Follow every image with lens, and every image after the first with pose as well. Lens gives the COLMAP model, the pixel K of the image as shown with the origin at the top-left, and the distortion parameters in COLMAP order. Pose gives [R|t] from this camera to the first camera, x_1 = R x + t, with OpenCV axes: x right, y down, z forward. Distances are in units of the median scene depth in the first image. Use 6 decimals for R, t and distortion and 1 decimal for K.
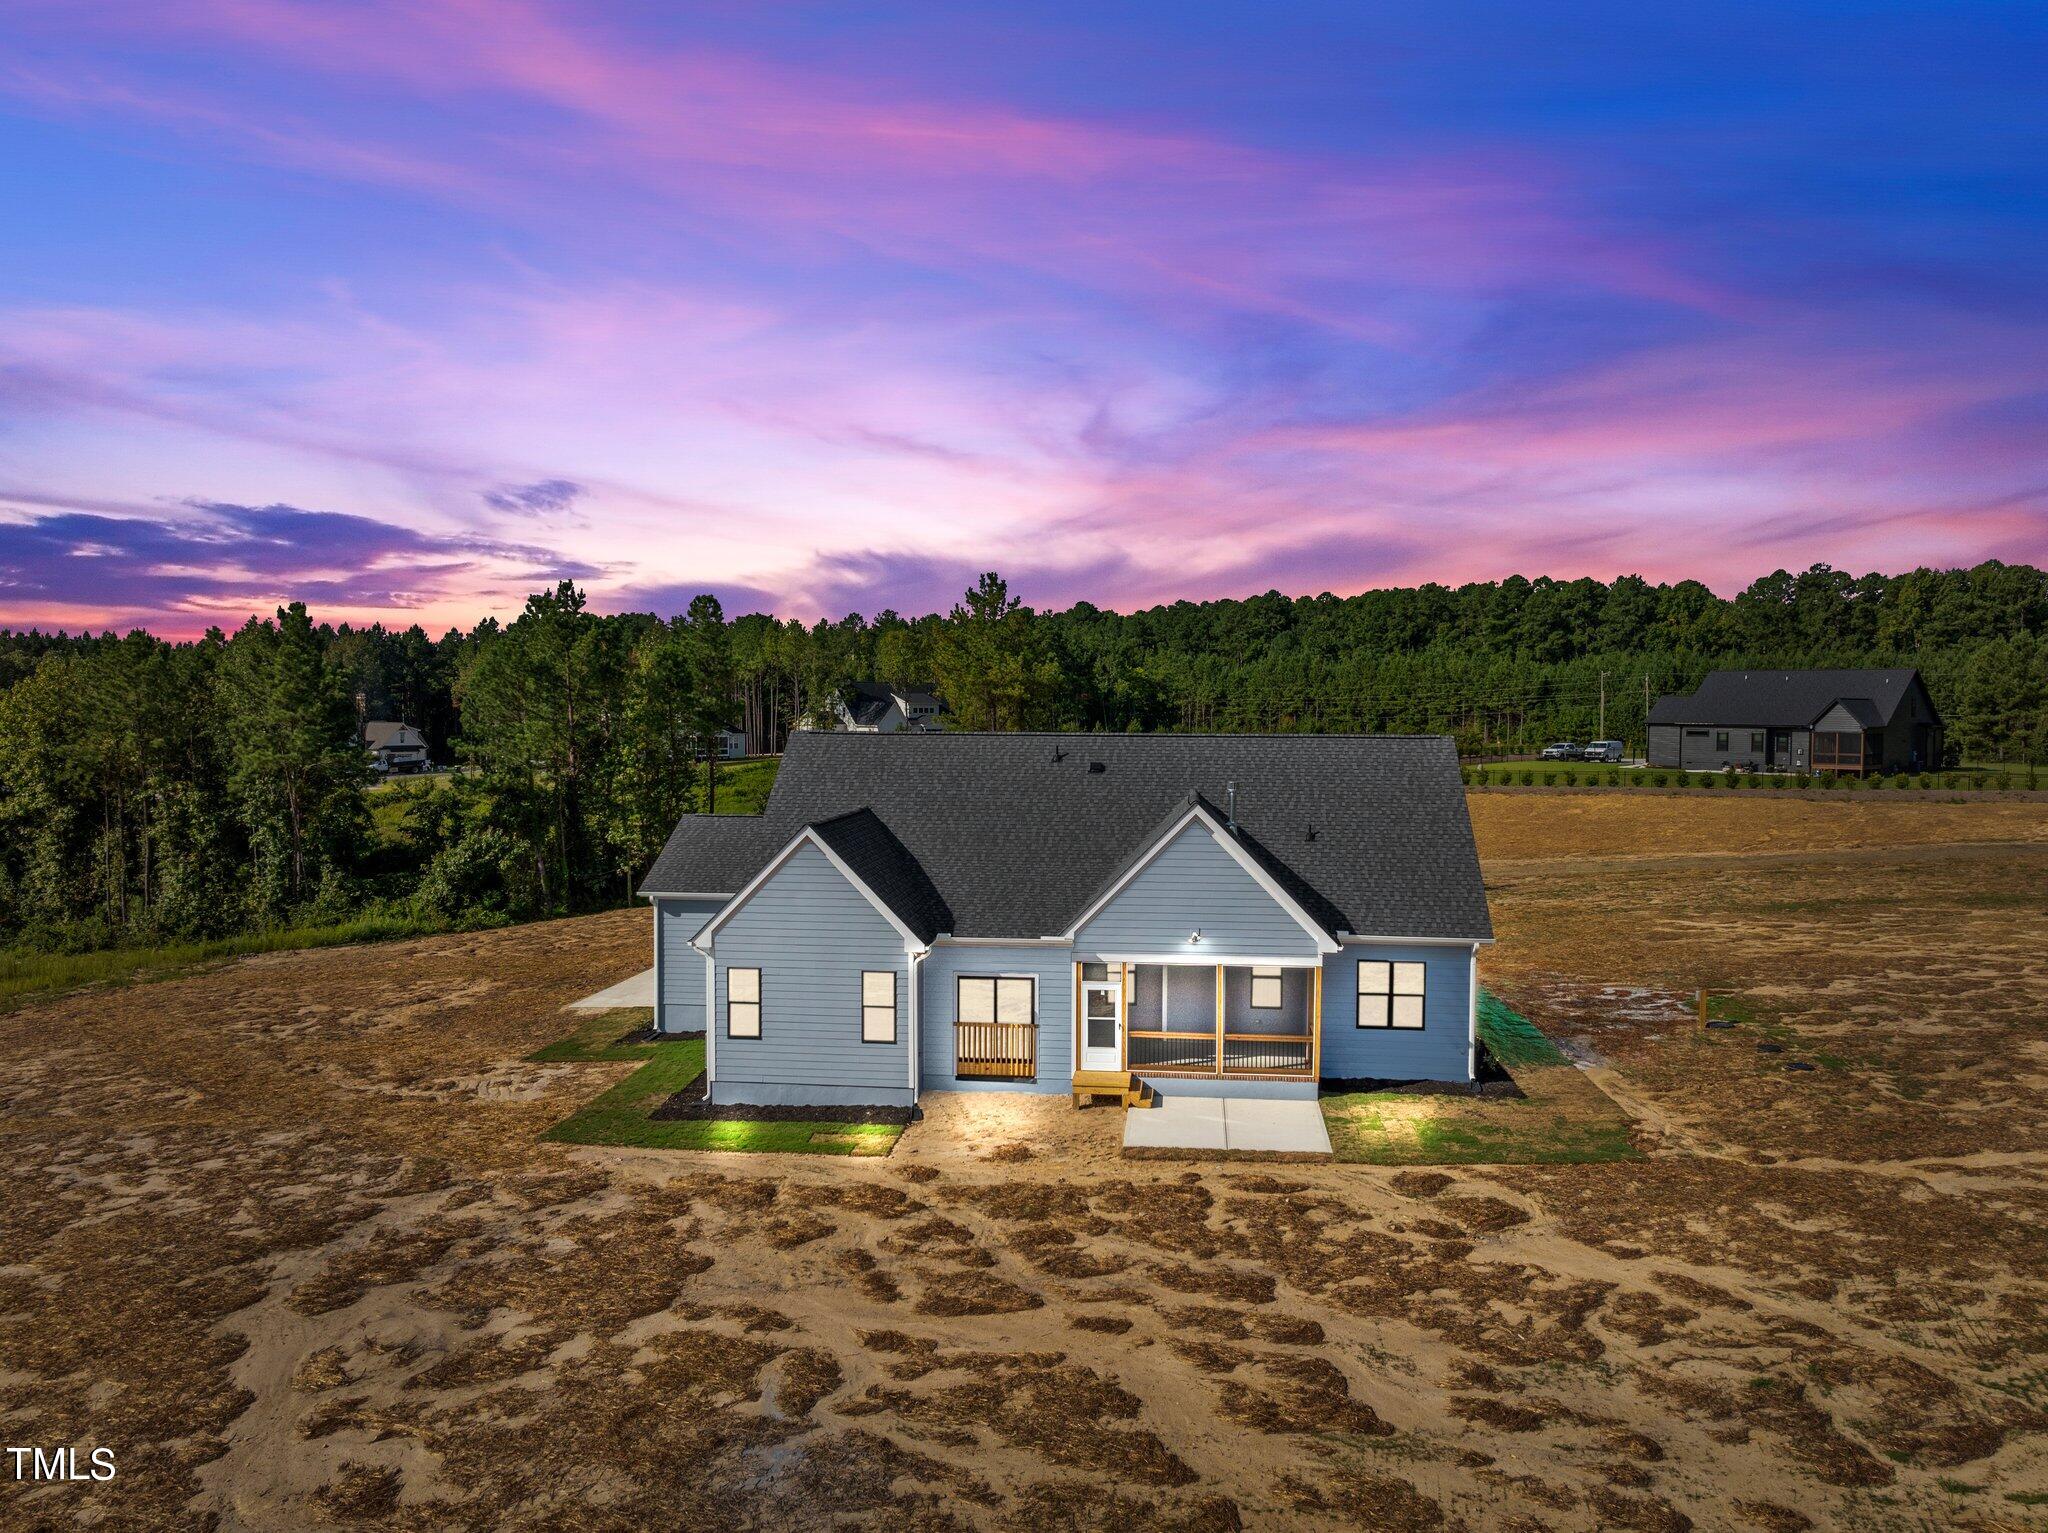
lens RADIAL K [[1422.3, 0, 1022.6], [0, 1422.3, 760.6], [0, 0, 1]] dist [-0.033037, -0.000976]
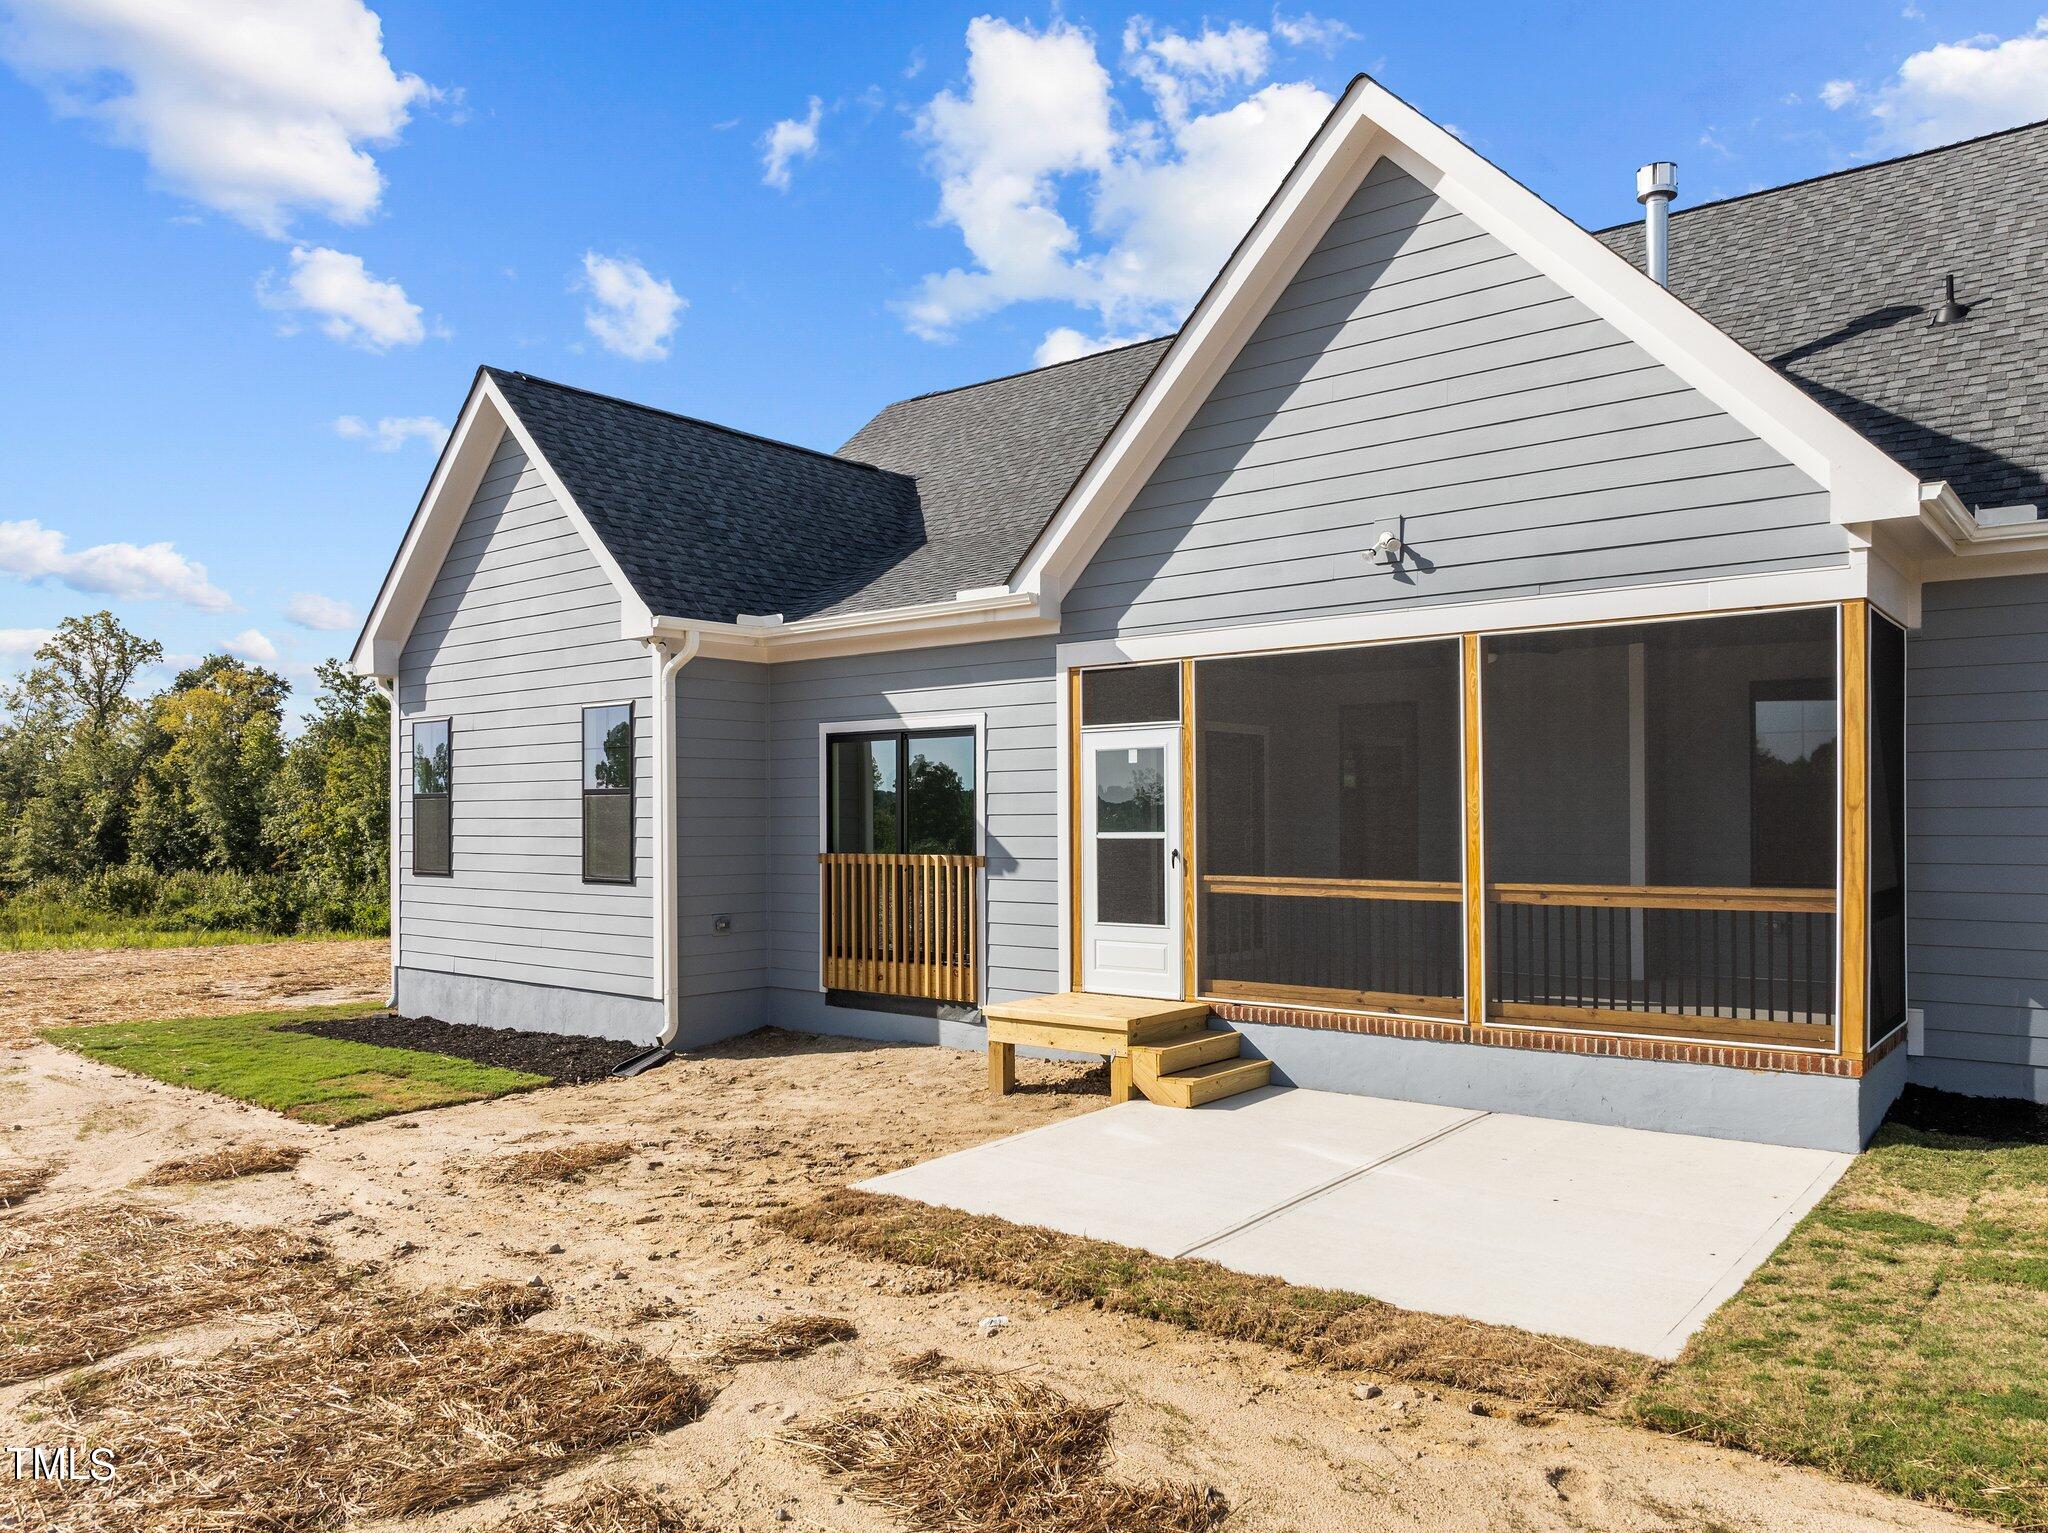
lens RADIAL K [[1474.7, 0, 1025.2], [0, 1474.7, 780.0], [0, 0, 1]] dist [0.000597, -0.000125]
pose [[0.850687, -0.018993, -0.525330, 0.283053], [-0.011294, 0.998456, -0.054389, 0.246987], [0.525551, 0.052201, 0.849159, 0.914408]]
